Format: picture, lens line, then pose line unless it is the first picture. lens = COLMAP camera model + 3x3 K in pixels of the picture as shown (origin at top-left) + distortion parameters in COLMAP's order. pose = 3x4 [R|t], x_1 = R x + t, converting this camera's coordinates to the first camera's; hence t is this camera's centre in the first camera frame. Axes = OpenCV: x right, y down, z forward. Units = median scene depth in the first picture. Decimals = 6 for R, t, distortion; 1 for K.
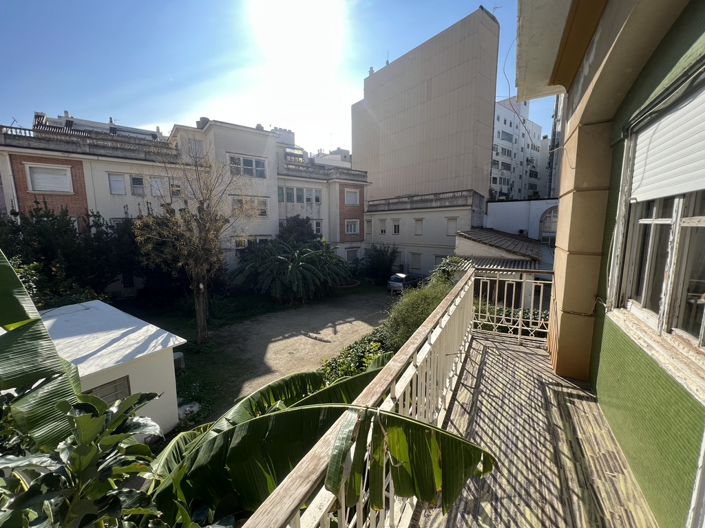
lens RADIAL K [[286.4, 0, 352.5], [0, 286.4, 264.0], [0, 0, 1]] dist [0.000182, 0.000084]
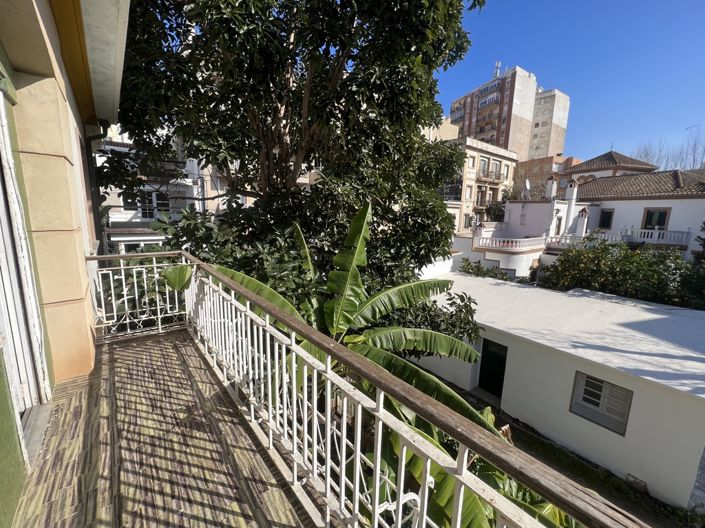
lens RADIAL K [[286.4, 0, 352.5], [0, 286.4, 264.0], [0, 0, 1]] dist [0.000182, 0.000084]
pose [[-0.367093, 0.156888, -0.916858, 0.983231], [-0.145638, 0.963824, 0.223235, -0.199528], [0.918712, 0.215477, -0.330964, 1.532663]]
